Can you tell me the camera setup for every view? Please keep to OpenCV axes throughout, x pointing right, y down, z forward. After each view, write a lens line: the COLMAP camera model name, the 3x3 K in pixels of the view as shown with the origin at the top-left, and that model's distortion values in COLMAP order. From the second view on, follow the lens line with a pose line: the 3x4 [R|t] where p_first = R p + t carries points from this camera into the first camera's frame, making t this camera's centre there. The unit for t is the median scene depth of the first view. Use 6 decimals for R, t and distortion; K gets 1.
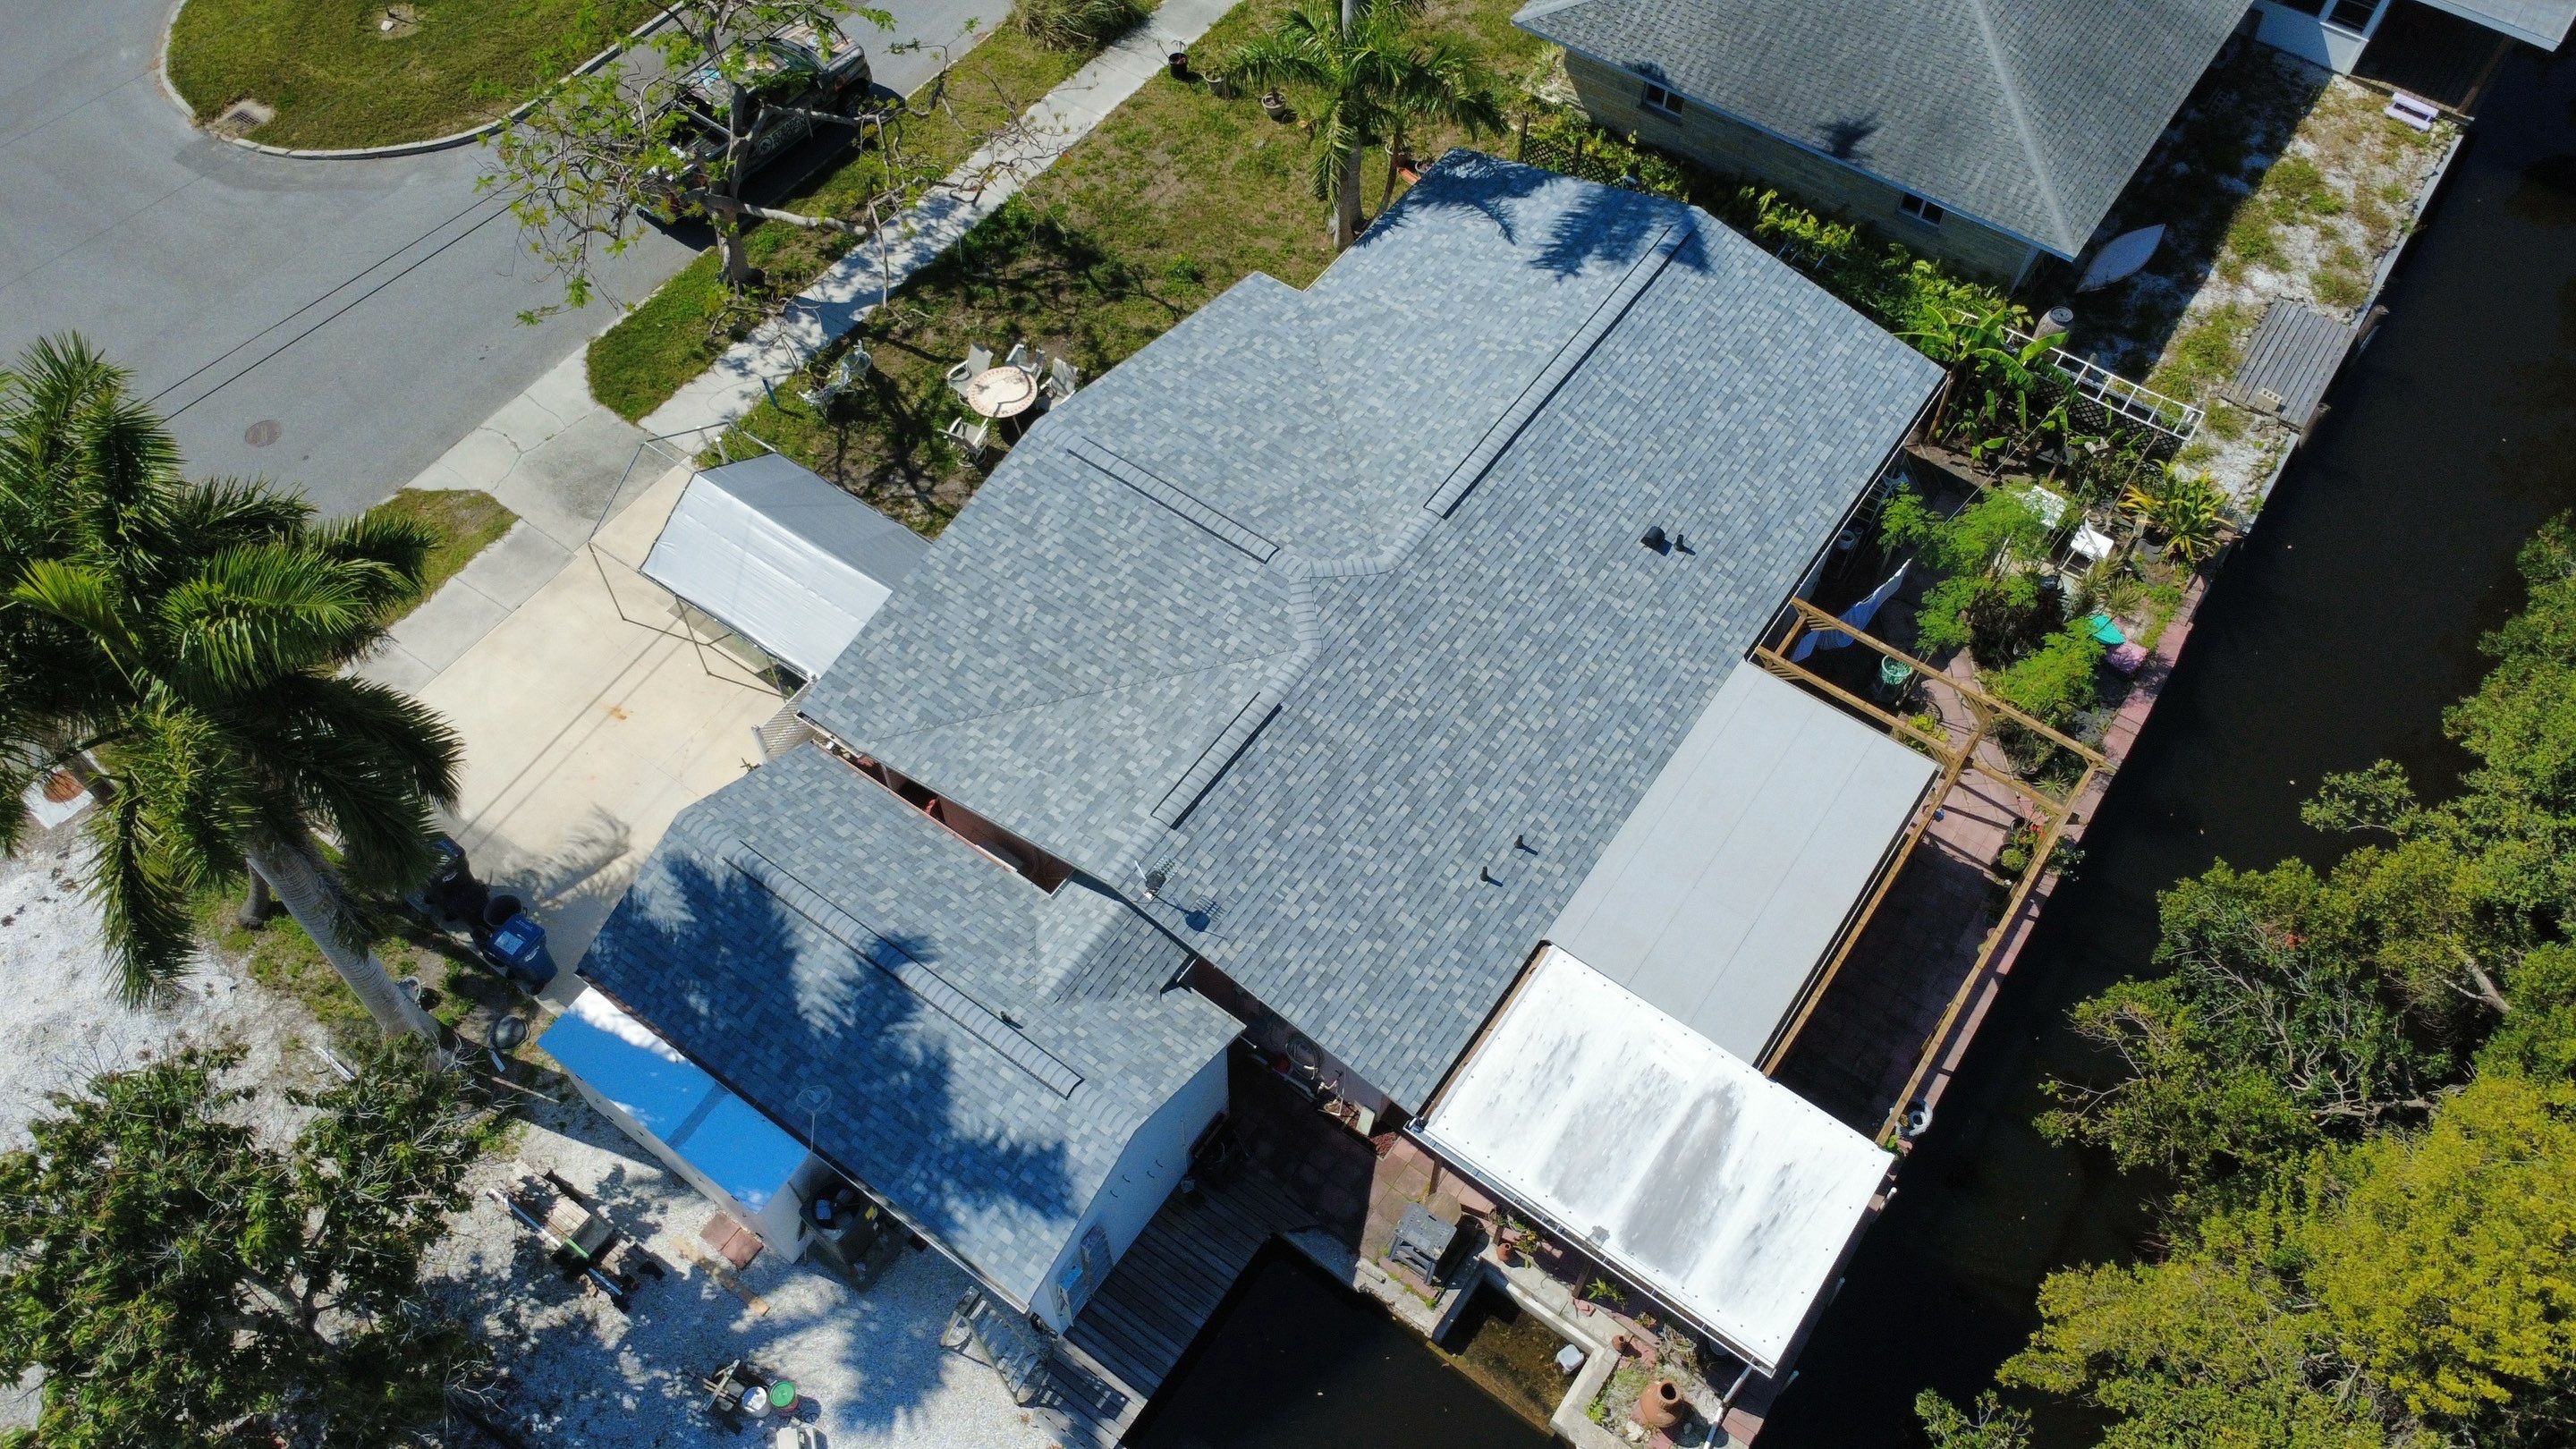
lens RADIAL K [[1876.3, 0, 1283.6], [0, 1876.3, 720.1], [0, 0, 1]] dist [-0.001897, 0.004647]
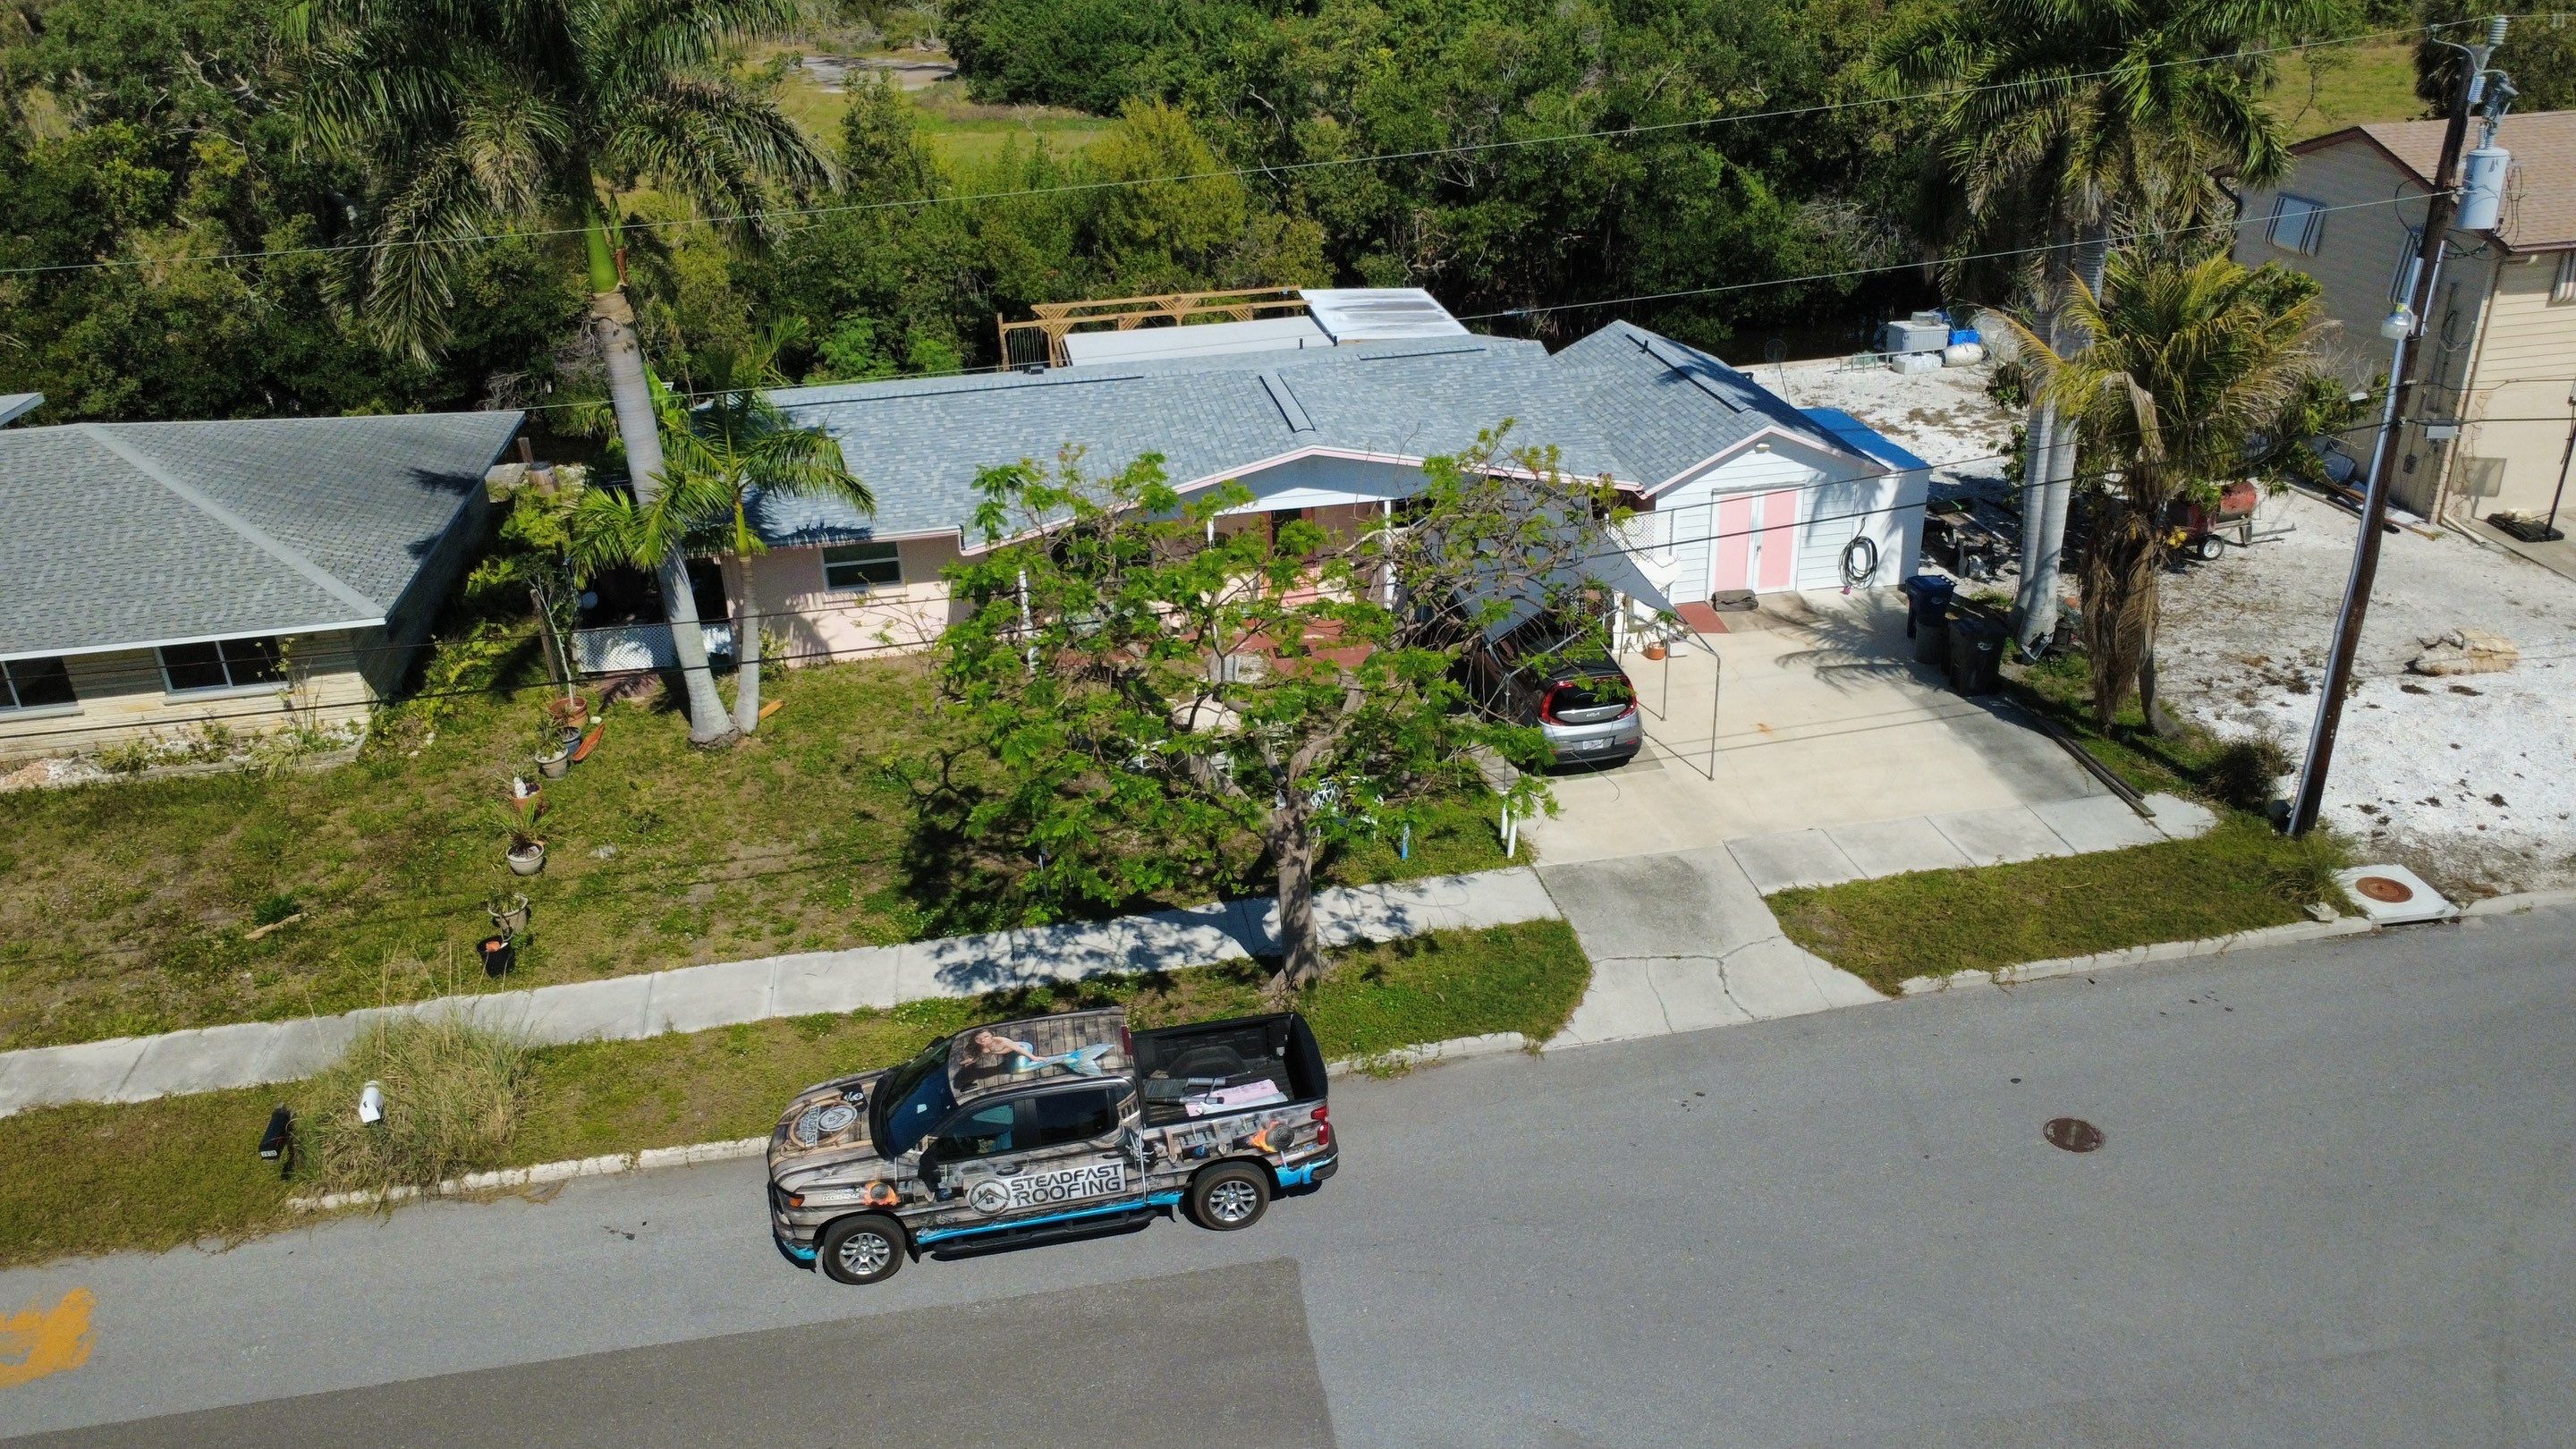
lens RADIAL K [[1880.7, 0, 1278.5], [0, 1880.7, 715.8], [0, 0, 1]] dist [0.002359, -0.000234]
pose [[-0.709529, -0.283160, 0.645282, -0.857884], [0.599974, 0.237533, 0.763943, -0.957737], [-0.369594, 0.929193, 0.001352, 1.164035]]
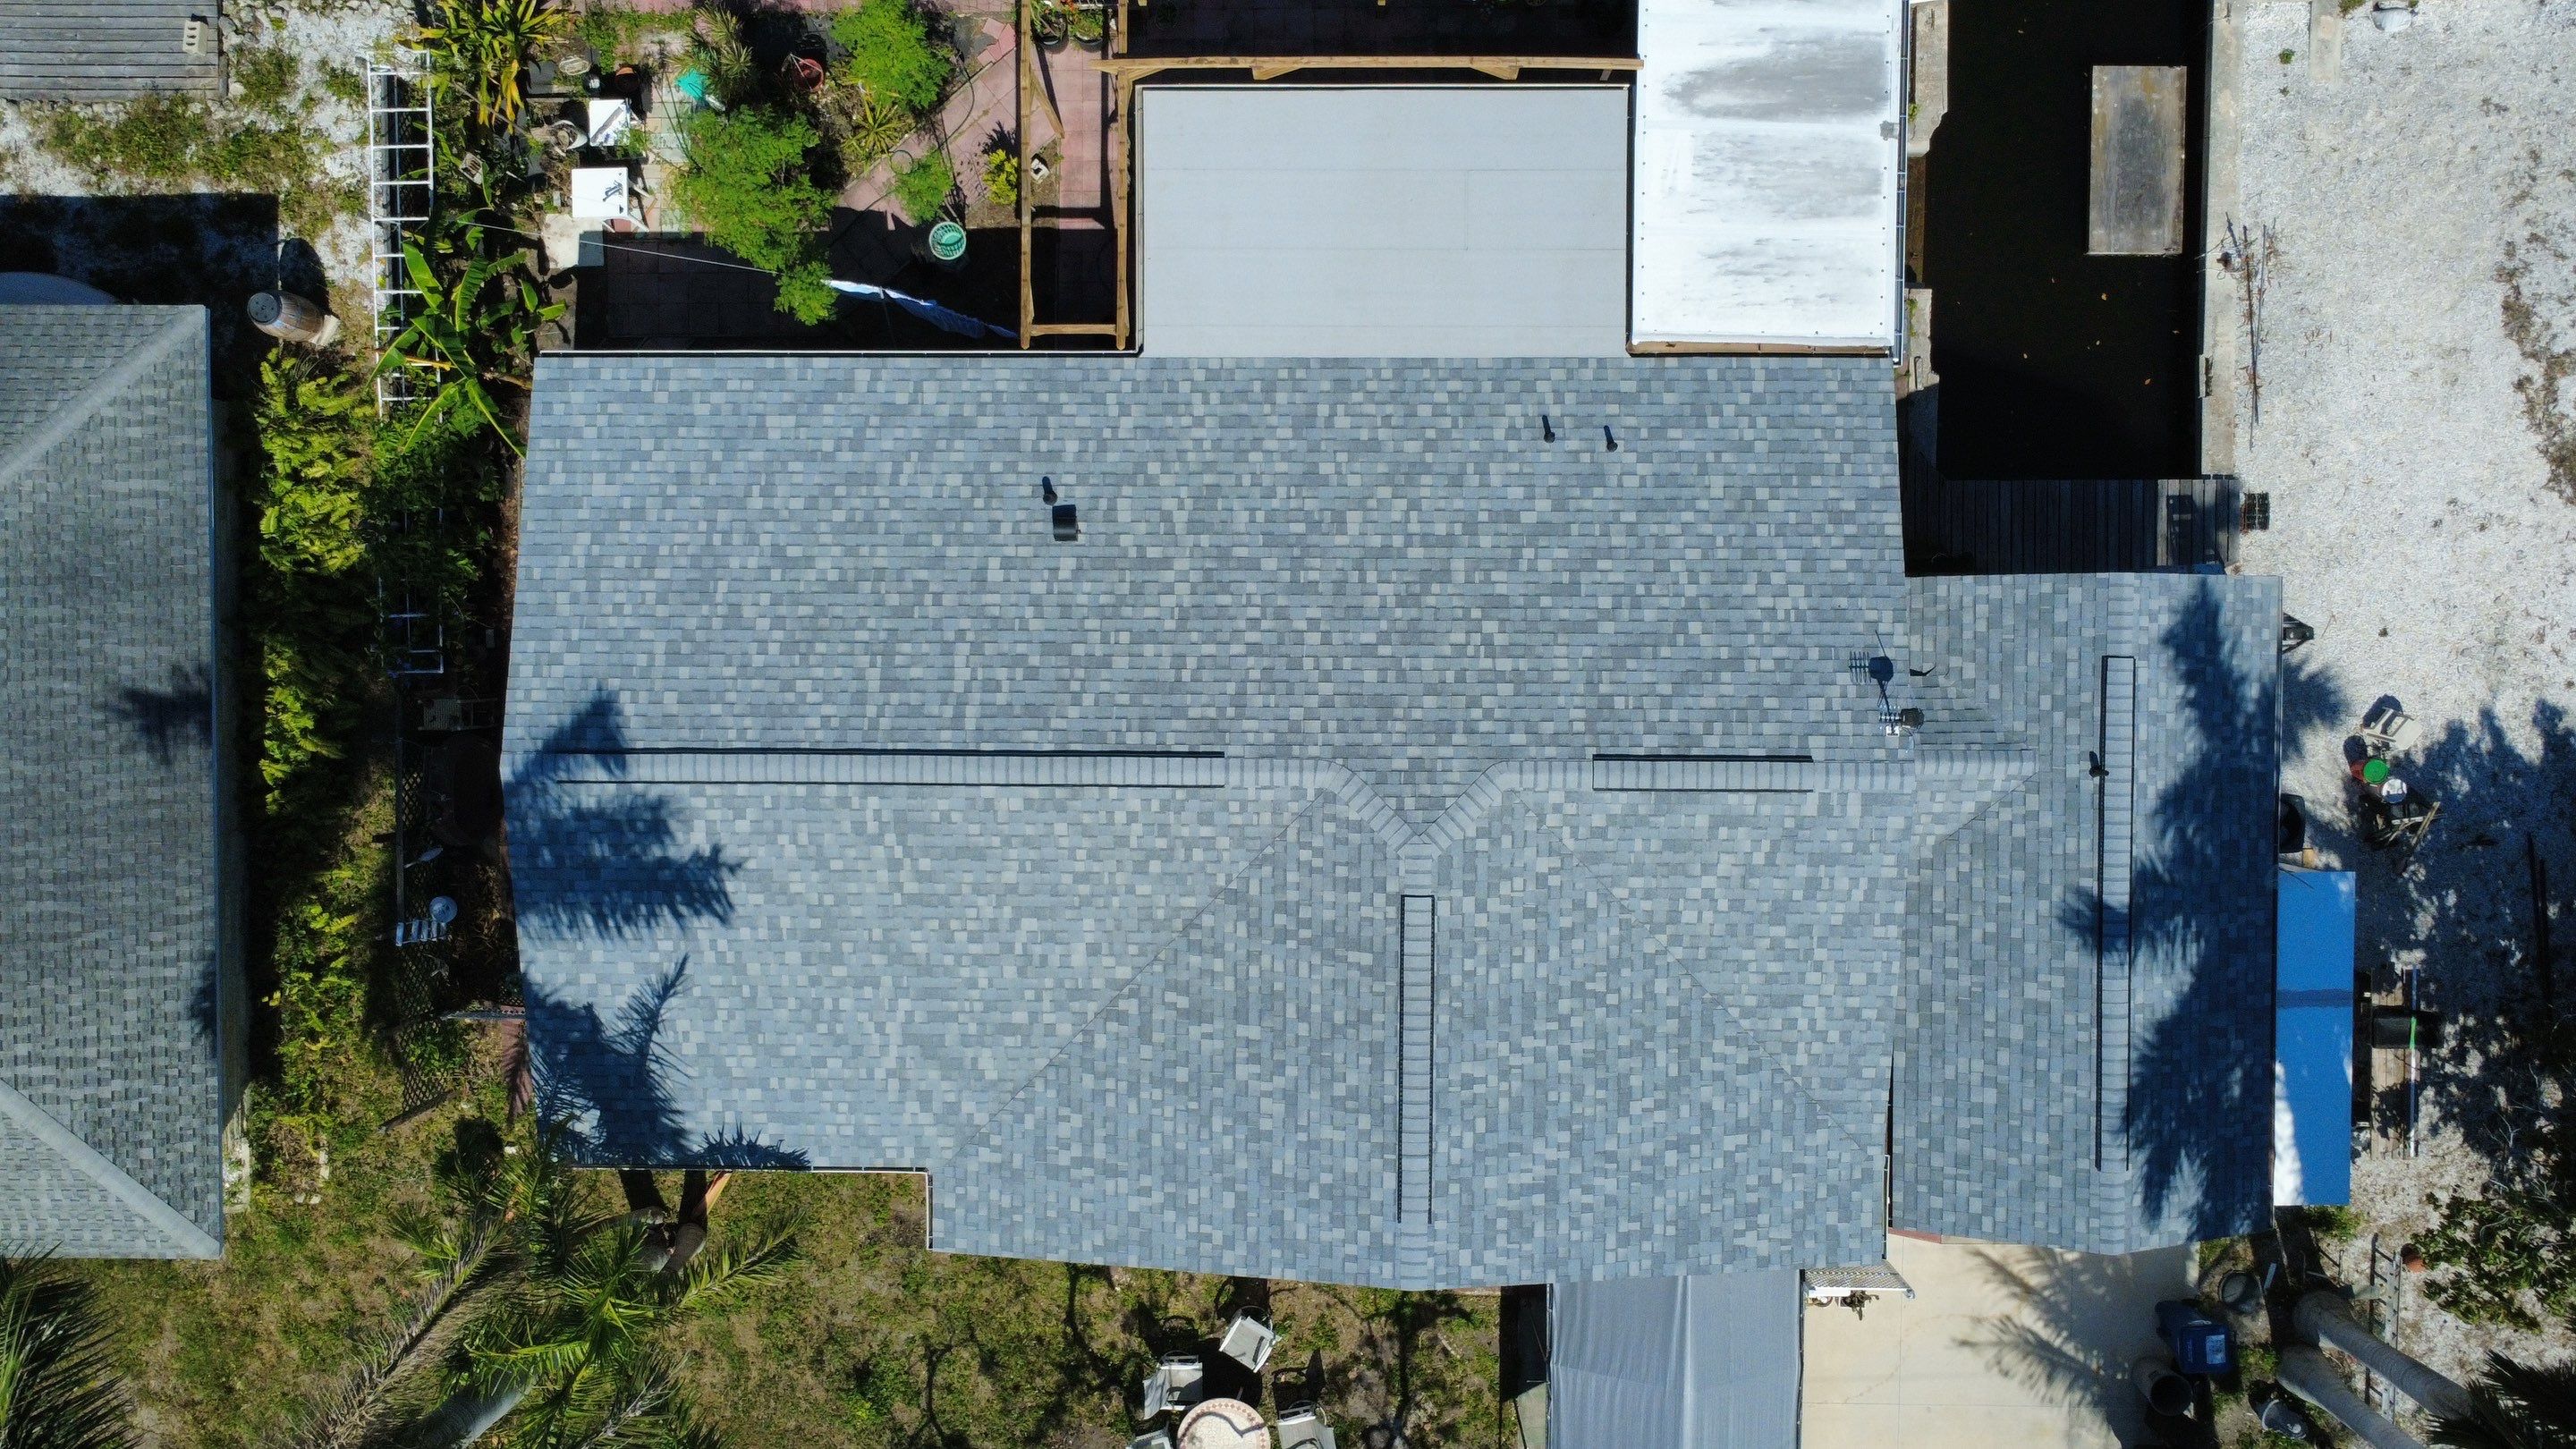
lens RADIAL K [[1876.3, 0, 1283.6], [0, 1876.3, 720.1], [0, 0, 1]] dist [-0.001897, 0.004647]
pose [[-0.576572, -0.816926, -0.014054, 0.092498], [0.687846, -0.494609, 0.531253, -0.482539], [-0.440946, 0.296639, 0.847096, 0.334704]]
